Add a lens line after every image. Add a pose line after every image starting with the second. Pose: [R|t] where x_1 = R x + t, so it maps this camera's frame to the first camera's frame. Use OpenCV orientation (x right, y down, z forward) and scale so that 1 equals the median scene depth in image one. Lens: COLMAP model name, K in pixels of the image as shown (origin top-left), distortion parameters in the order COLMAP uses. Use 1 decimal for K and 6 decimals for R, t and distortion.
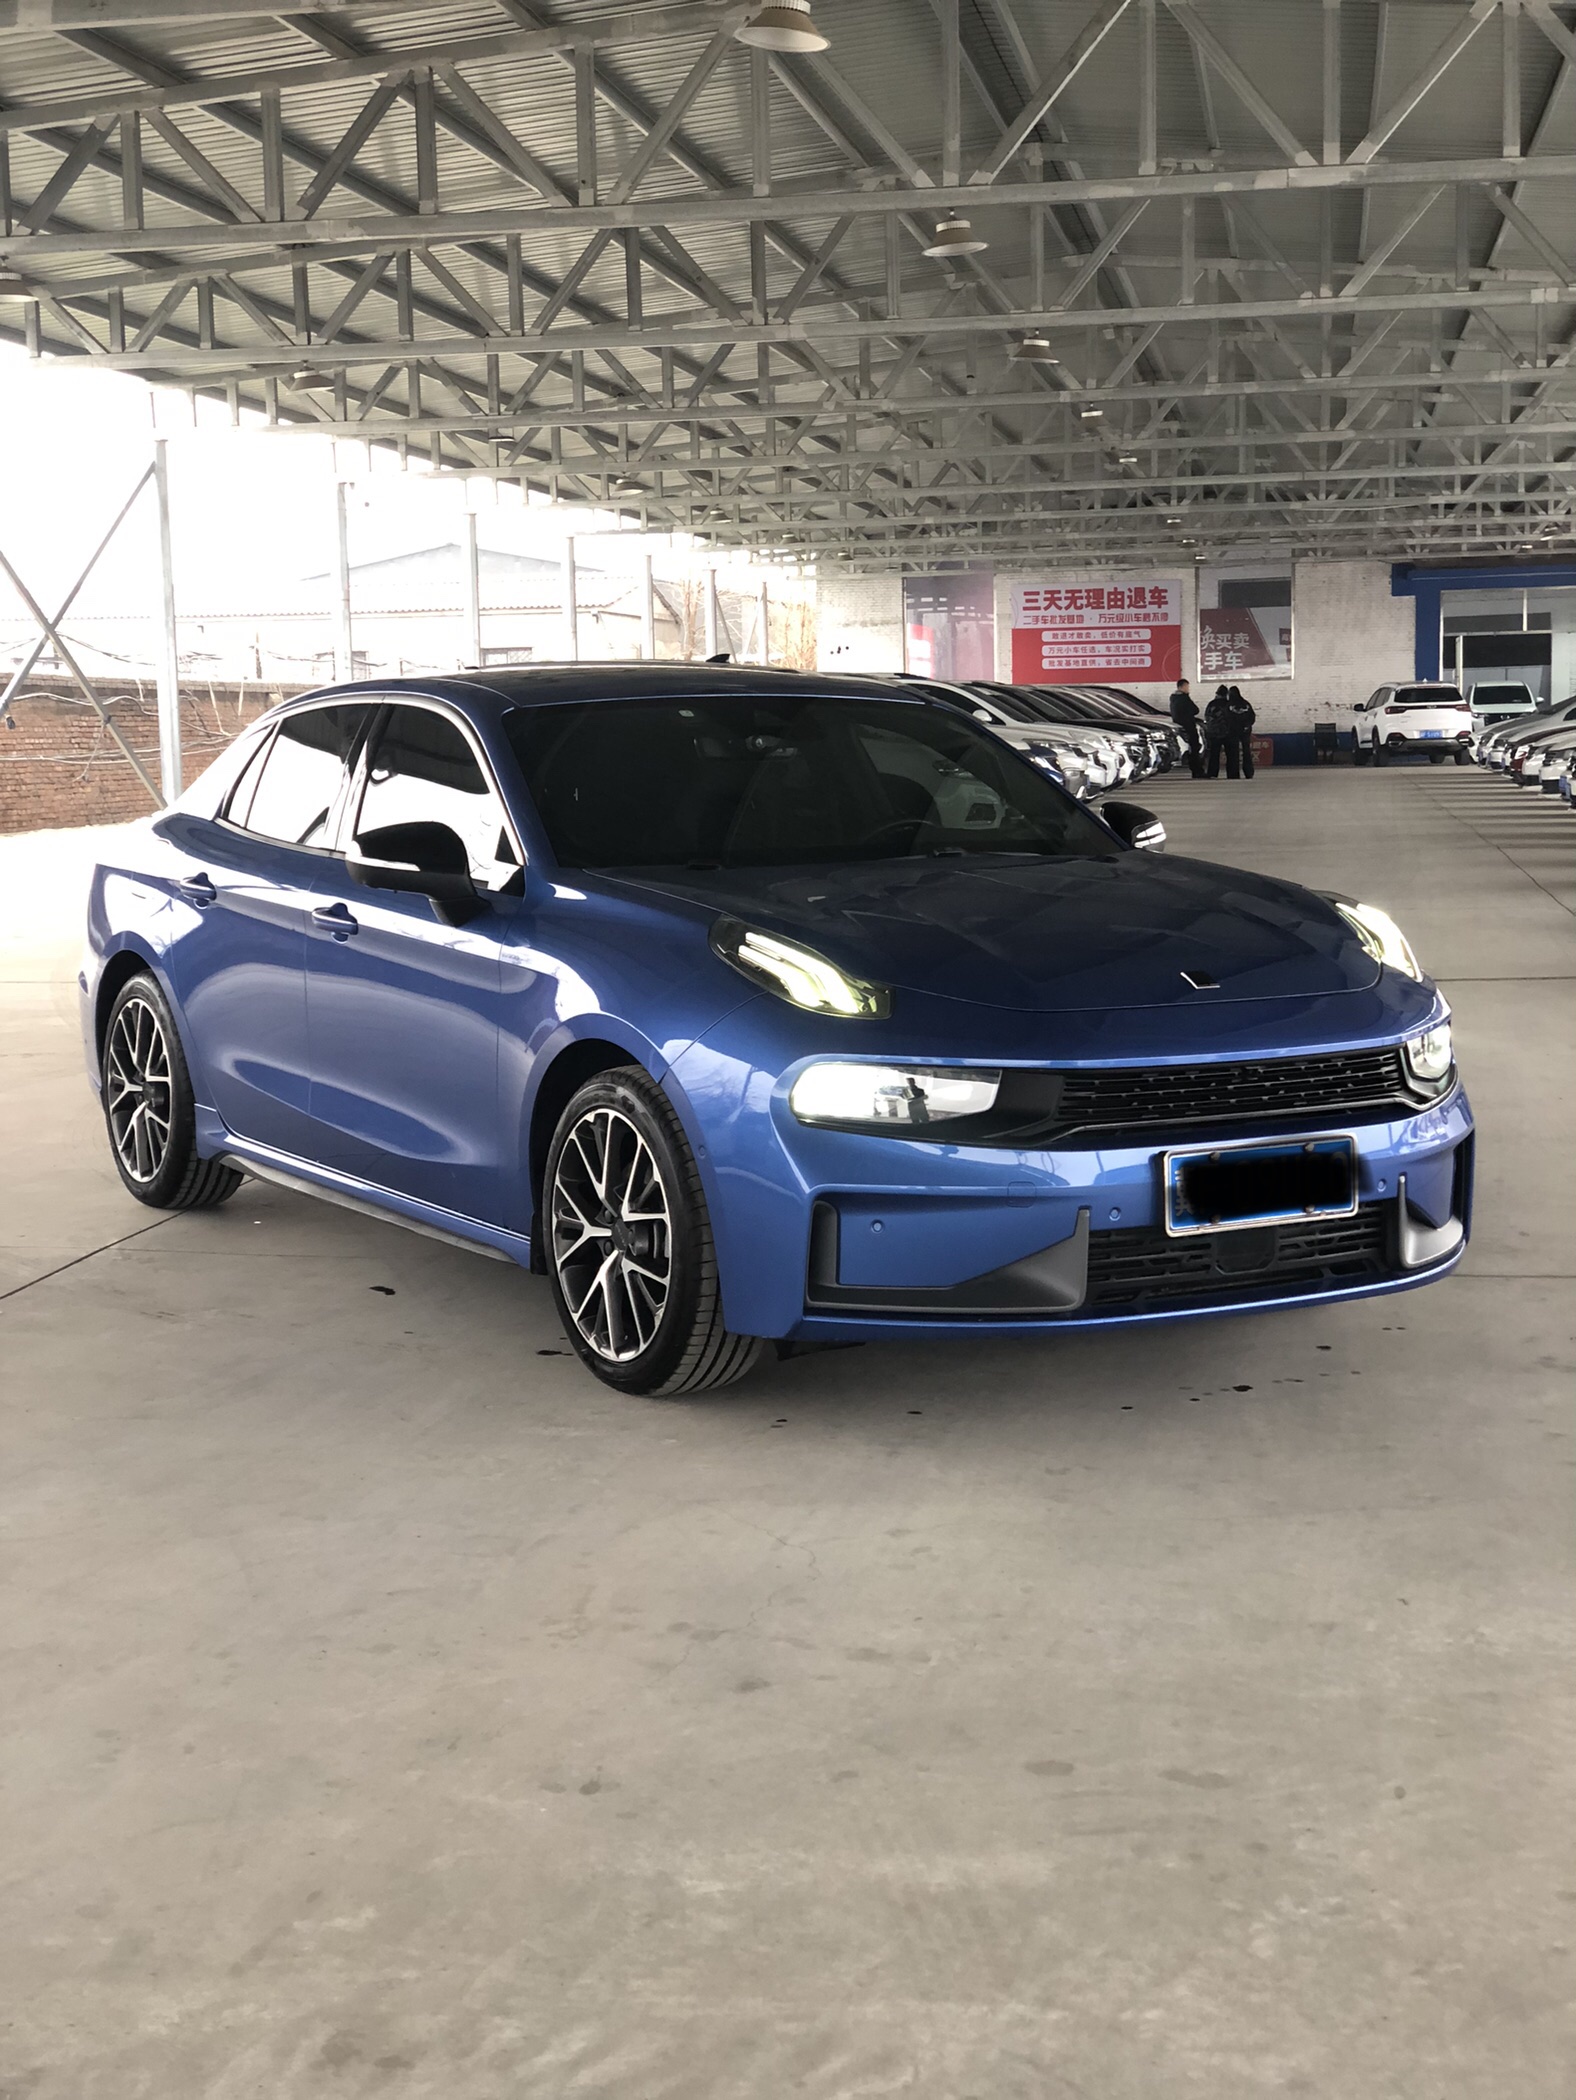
lens RADIAL K [[3094.0, 0, 788.0], [0, 3094.0, 1050.0], [0, 0, 1]] dist [0.165136, -0.466578]
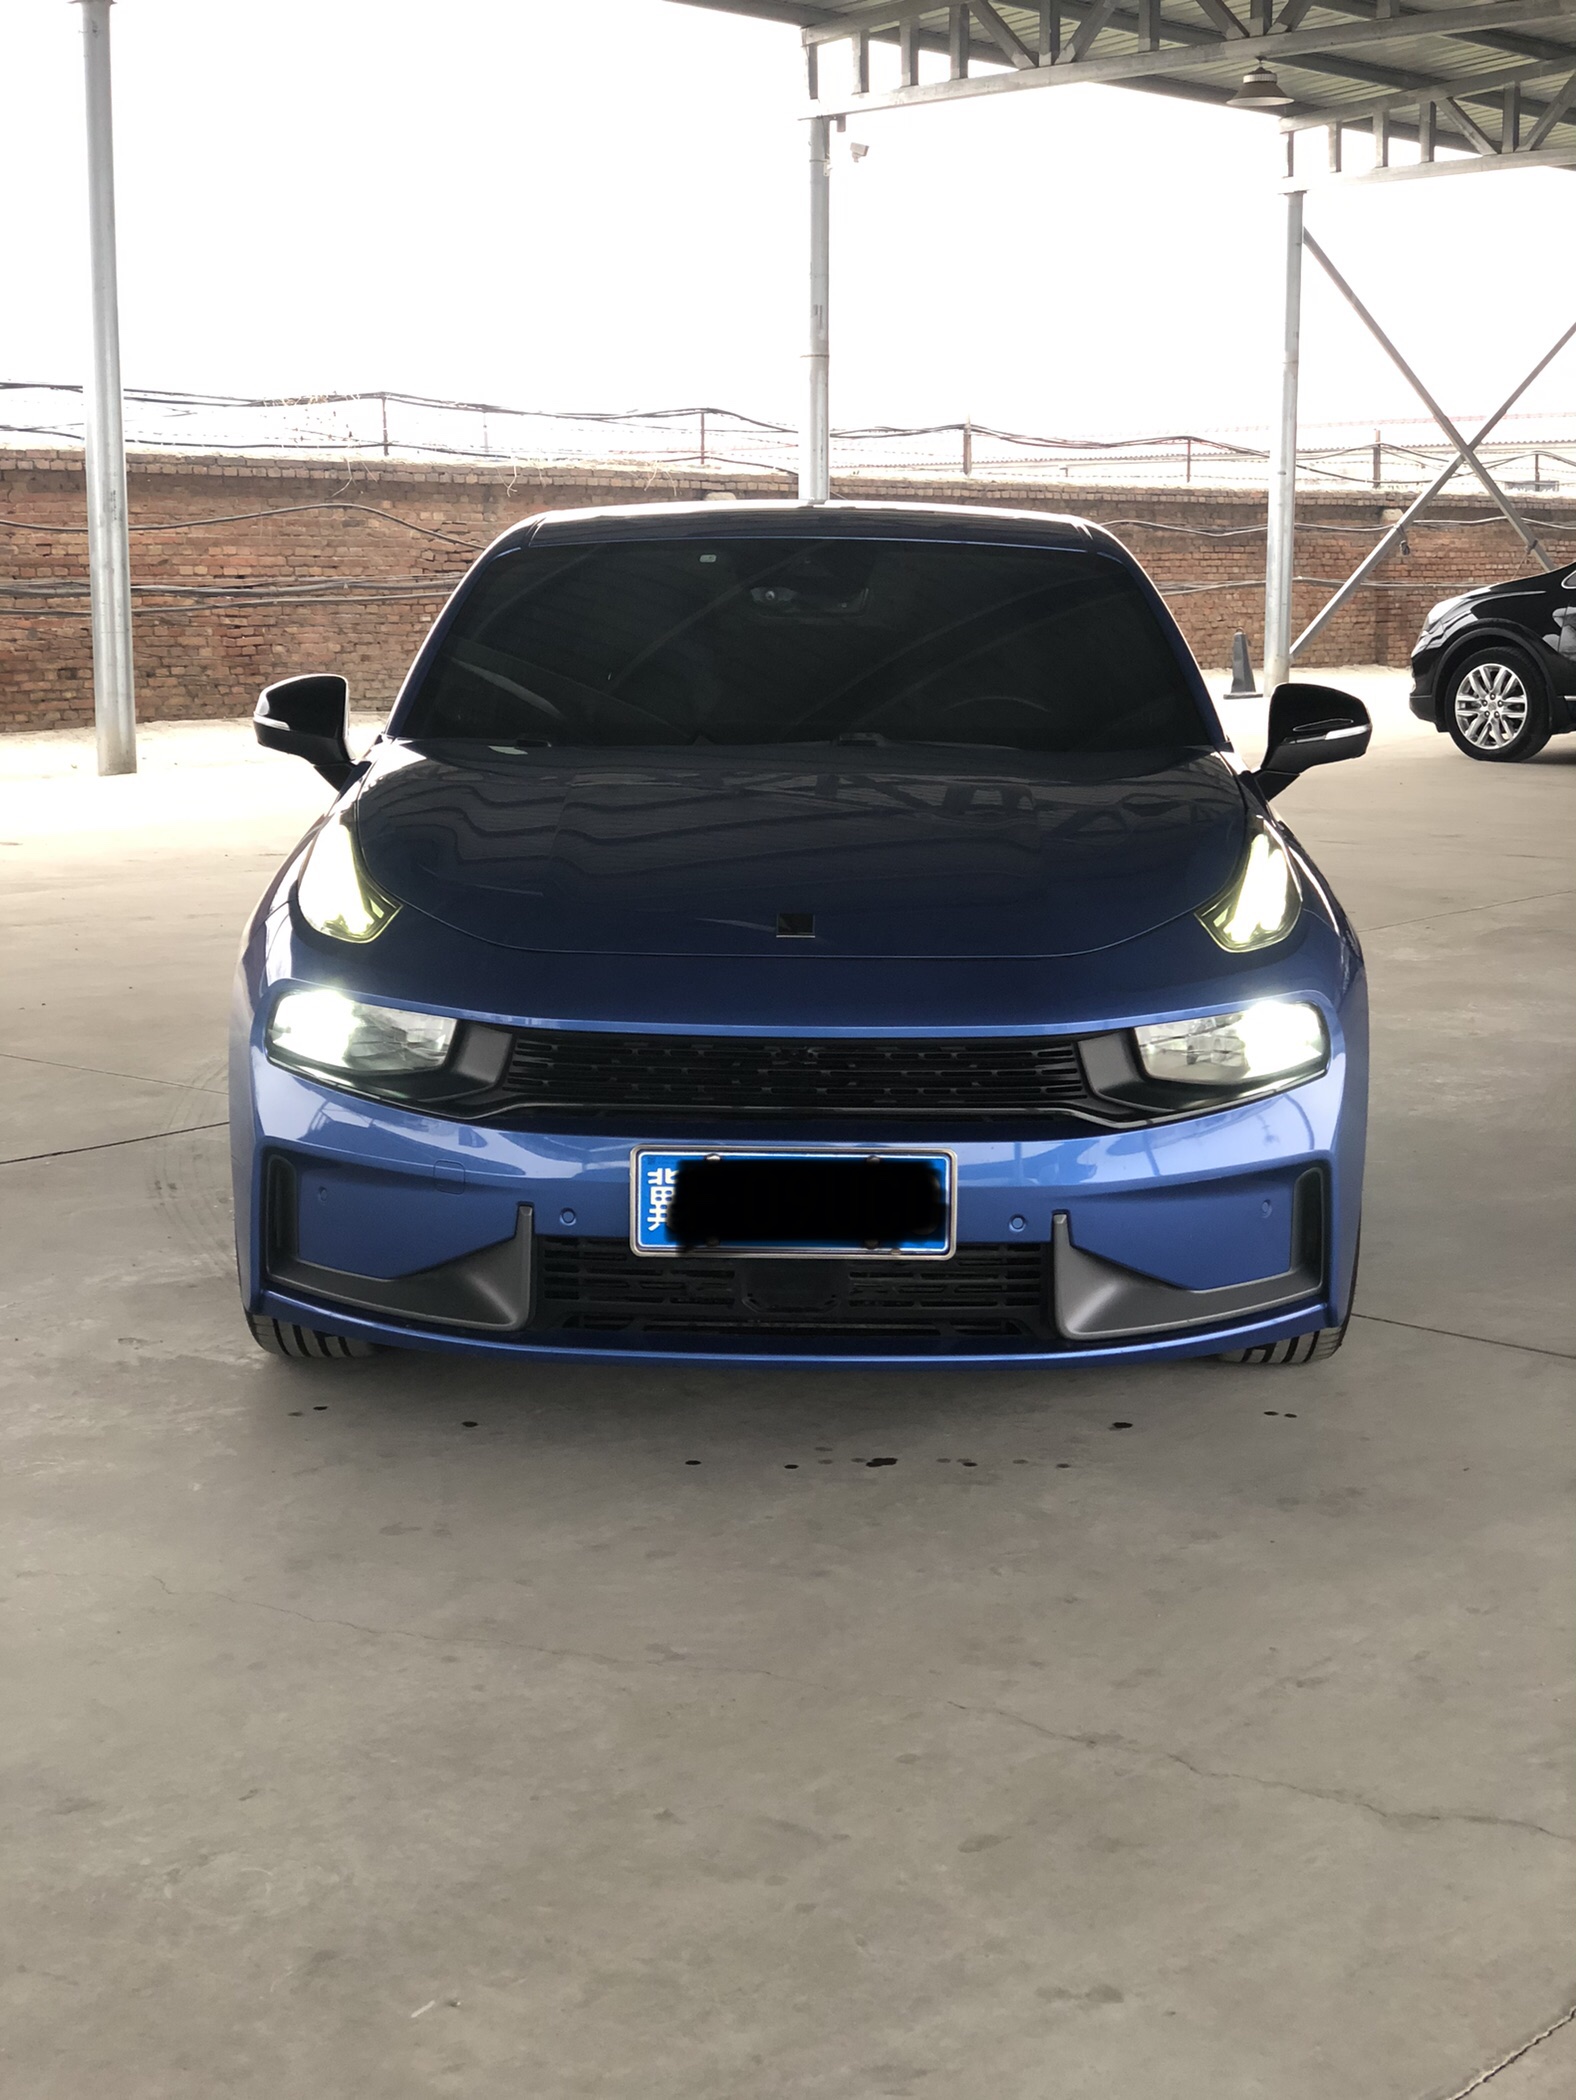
lens RADIAL K [[3094.0, 0, 788.0], [0, 3094.0, 1050.0], [0, 0, 1]] dist [0.165136, -0.466578]
pose [[0.850771, 0.103542, -0.515235, 0.527488], [-0.074451, 0.994257, 0.076872, -0.051015], [0.520236, -0.027041, 0.853594, 0.347143]]
